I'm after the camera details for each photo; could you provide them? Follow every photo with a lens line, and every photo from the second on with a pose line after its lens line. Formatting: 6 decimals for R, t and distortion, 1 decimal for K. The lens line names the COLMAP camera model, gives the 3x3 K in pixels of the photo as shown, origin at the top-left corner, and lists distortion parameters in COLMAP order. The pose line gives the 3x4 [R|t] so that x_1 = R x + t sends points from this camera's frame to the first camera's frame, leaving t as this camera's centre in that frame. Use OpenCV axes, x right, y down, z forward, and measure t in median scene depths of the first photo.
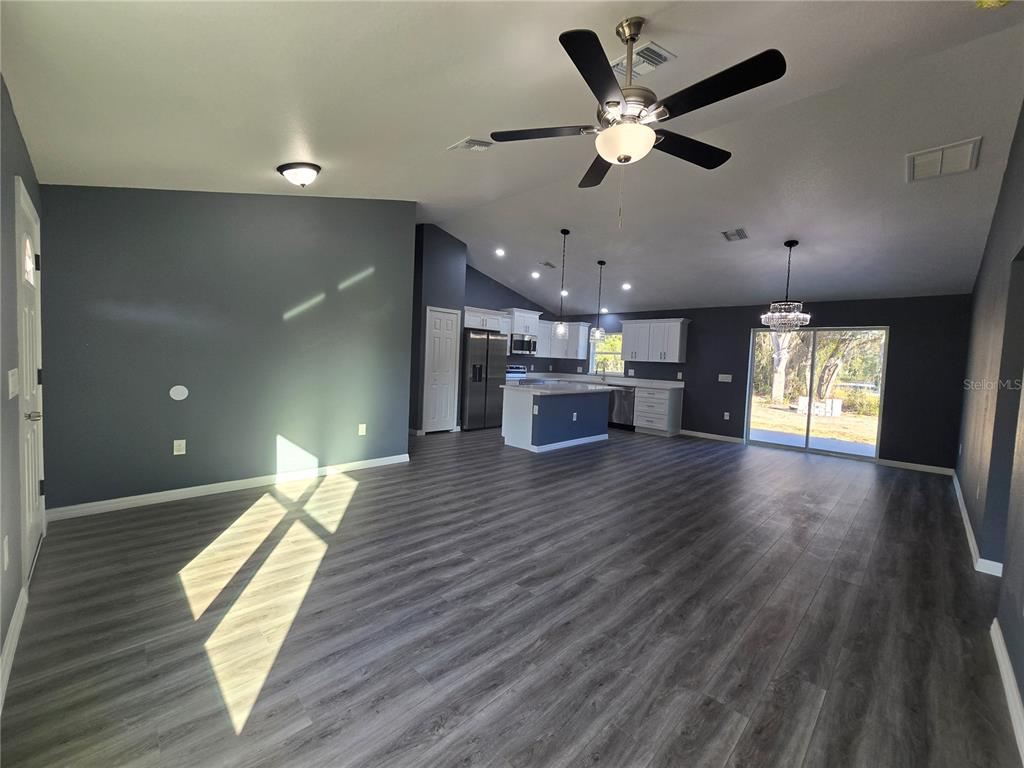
lens RADIAL K [[420.2, 0, 516.4], [0, 420.2, 386.8], [0, 0, 1]] dist [-0.001509, 0.000094]
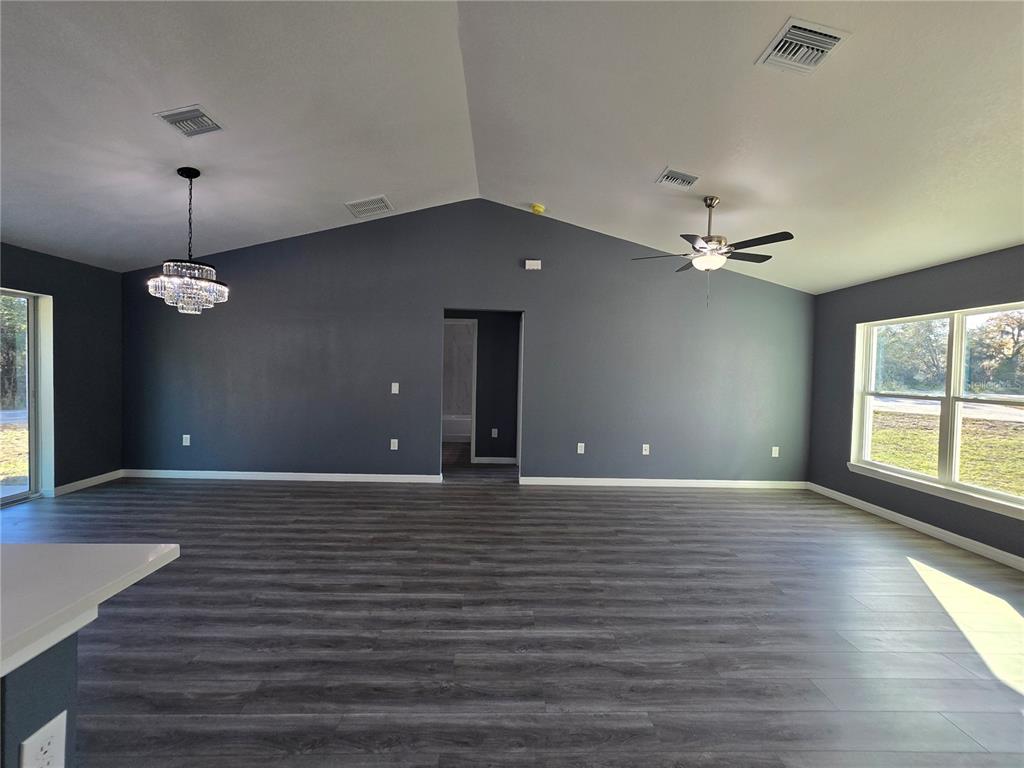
lens RADIAL K [[420.2, 0, 518.4], [0, 420.2, 380.8], [0, 0, 1]] dist [-0.001509, 0.000094]
pose [[-0.726984, -0.074605, 0.682589, -0.242218], [-0.007380, 0.994871, 0.100877, -0.131524], [-0.686614, 0.068299, -0.723807, 1.636670]]
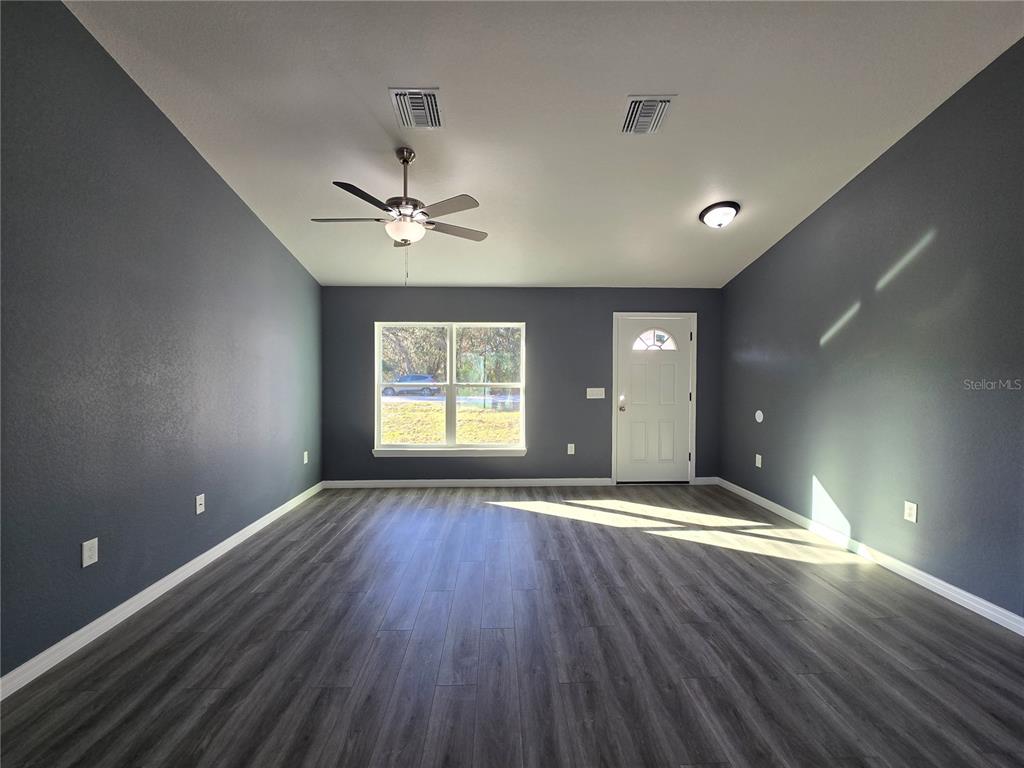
lens RADIAL K [[420.2, 0, 510.8], [0, 420.2, 386.3], [0, 0, 1]] dist [-0.001509, 0.000094]
pose [[-0.690433, -0.019354, -0.723137, 0.587965], [-0.080313, 0.995513, 0.050037, -0.075776], [0.718924, 0.092625, -0.688890, 1.292753]]
